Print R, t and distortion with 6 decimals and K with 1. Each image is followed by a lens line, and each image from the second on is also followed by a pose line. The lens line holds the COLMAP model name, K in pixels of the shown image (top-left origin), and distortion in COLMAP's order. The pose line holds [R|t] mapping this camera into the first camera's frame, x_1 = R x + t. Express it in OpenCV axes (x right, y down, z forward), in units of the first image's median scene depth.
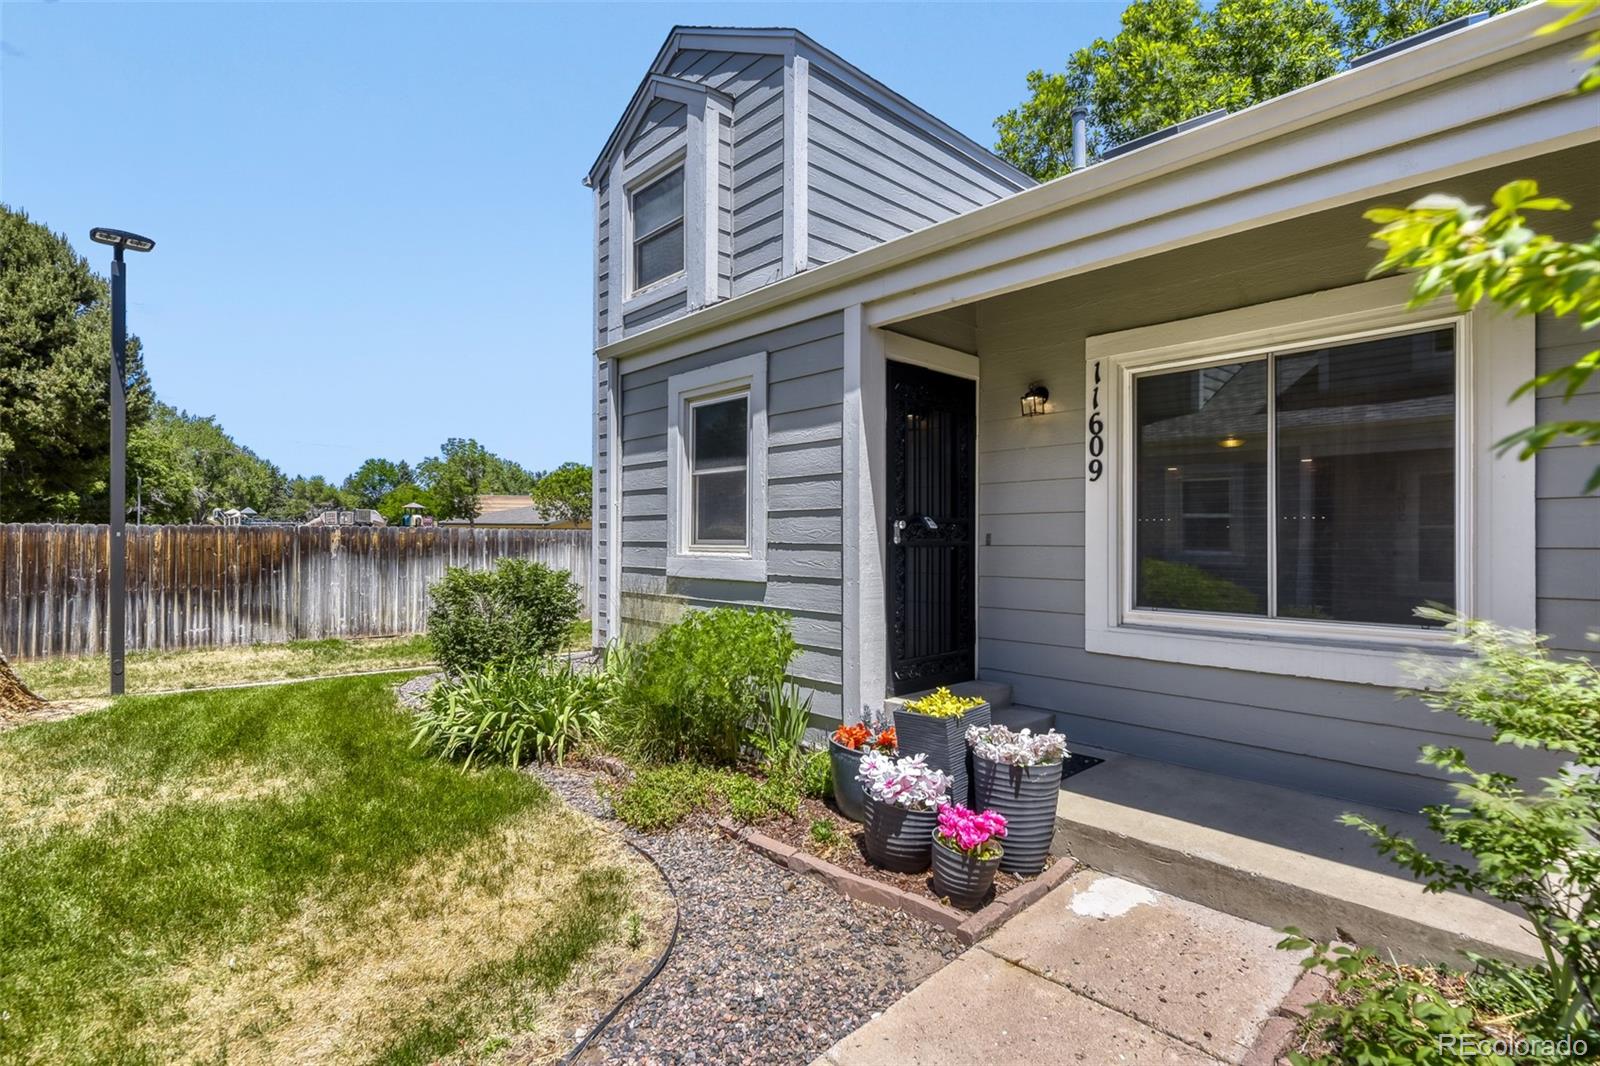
lens RADIAL K [[814.9, 0, 780.4], [0, 814.9, 506.7], [0, 0, 1]] dist [0.006463, -0.001905]
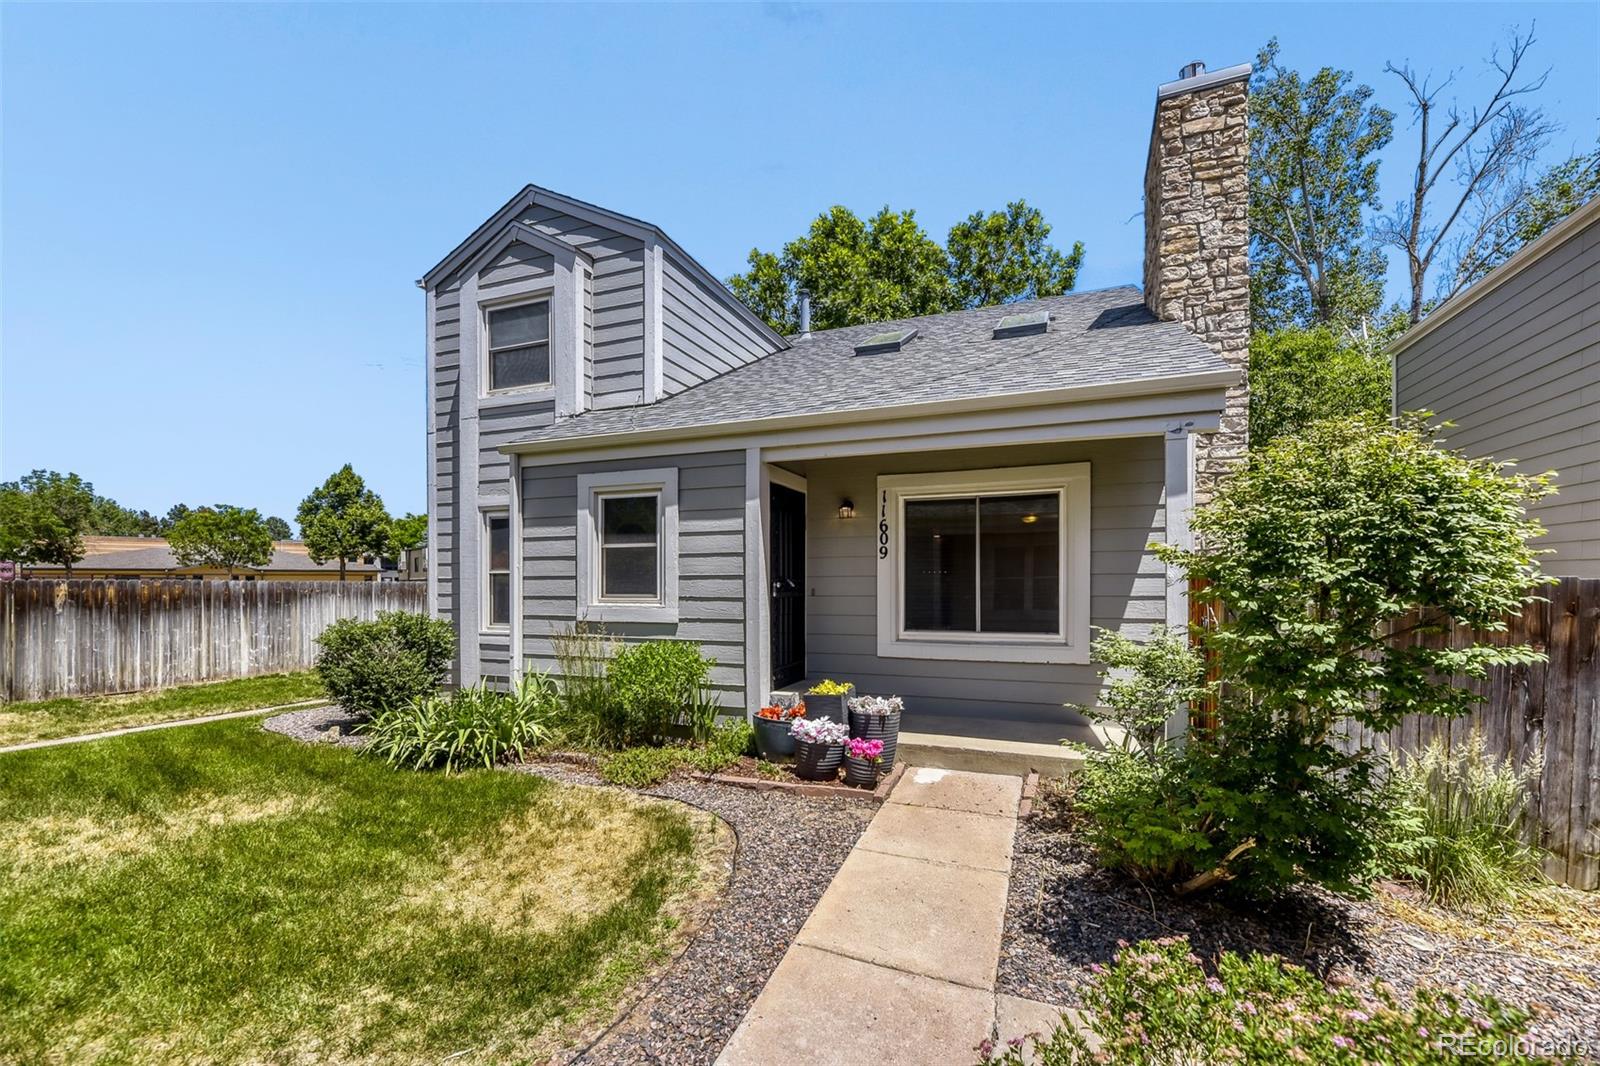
lens RADIAL K [[656.4, 0, 797.9], [0, 656.4, 561.9], [0, 0, 1]] dist [0.004197, -0.001538]
pose [[0.915621, 0.005628, 0.402004, -0.299142], [-0.007384, 0.999969, 0.002818, -0.023688], [-0.401976, -0.005549, 0.915634, -0.184423]]
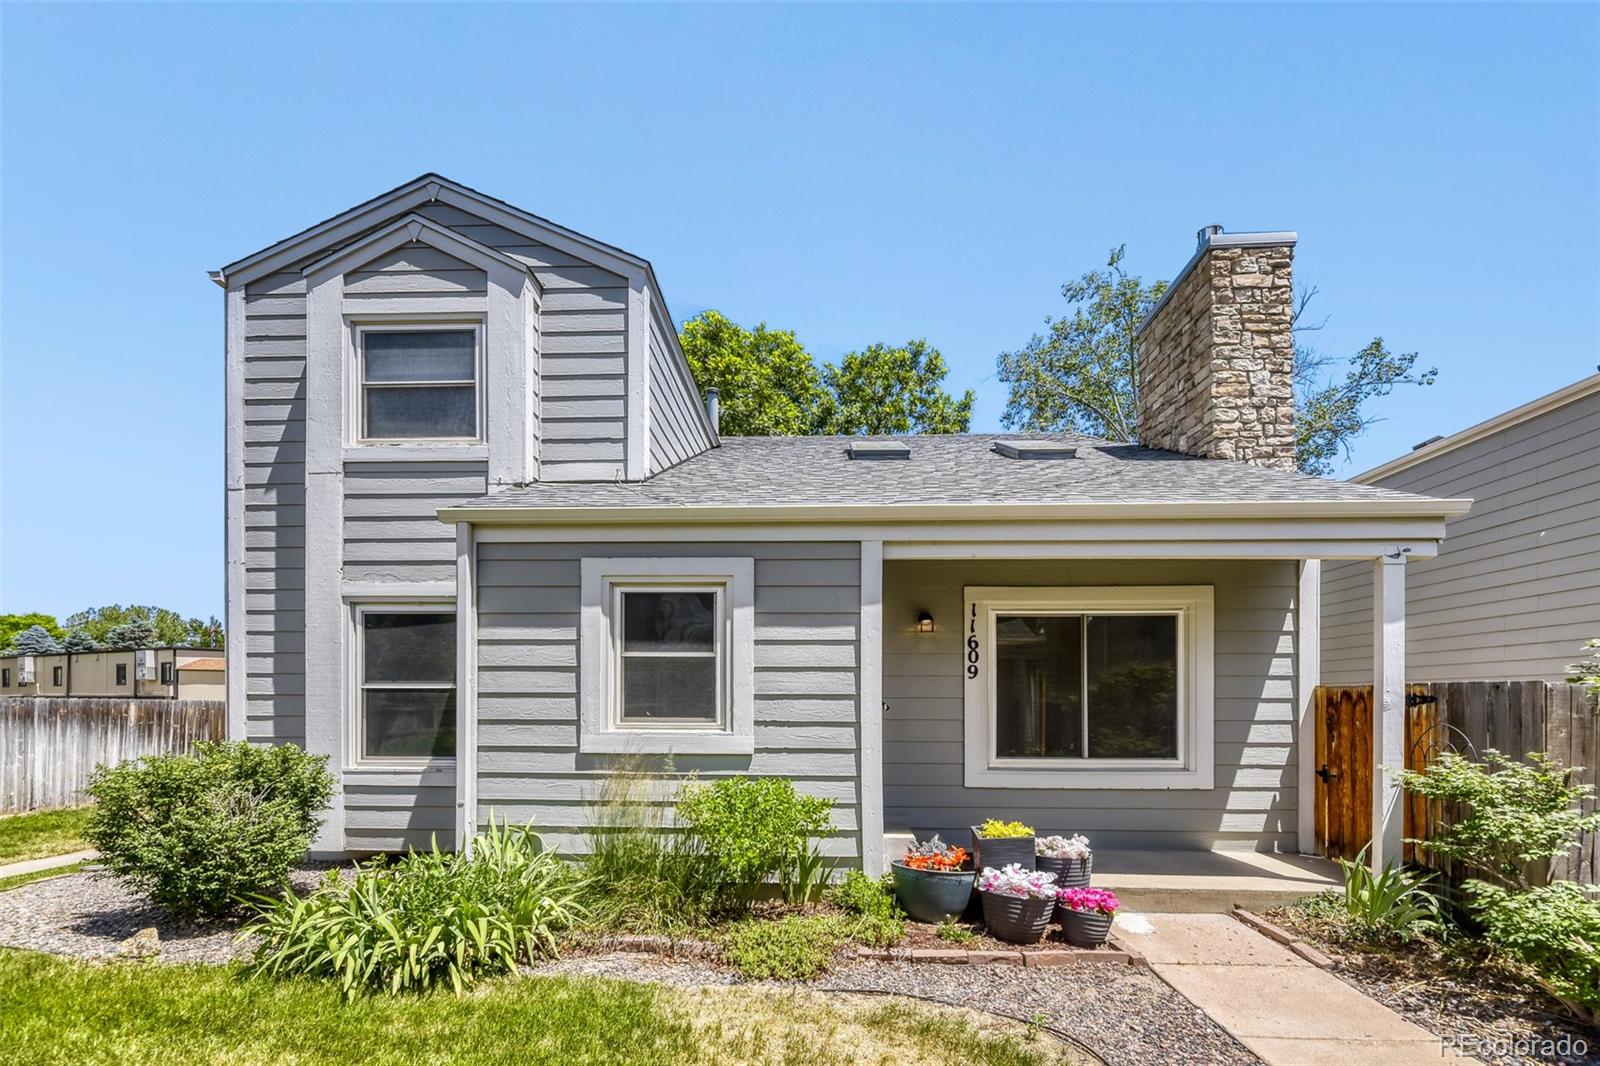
lens RADIAL K [[638.7, 0, 827.1], [0, 638.7, 687.7], [0, 0, 1]] dist [0.001470, 0.000052]
pose [[0.720926, 0.018585, 0.692763, -0.581214], [-0.026252, 0.999655, 0.000500, -0.006602], [-0.692515, -0.018547, 0.721165, 0.261072]]
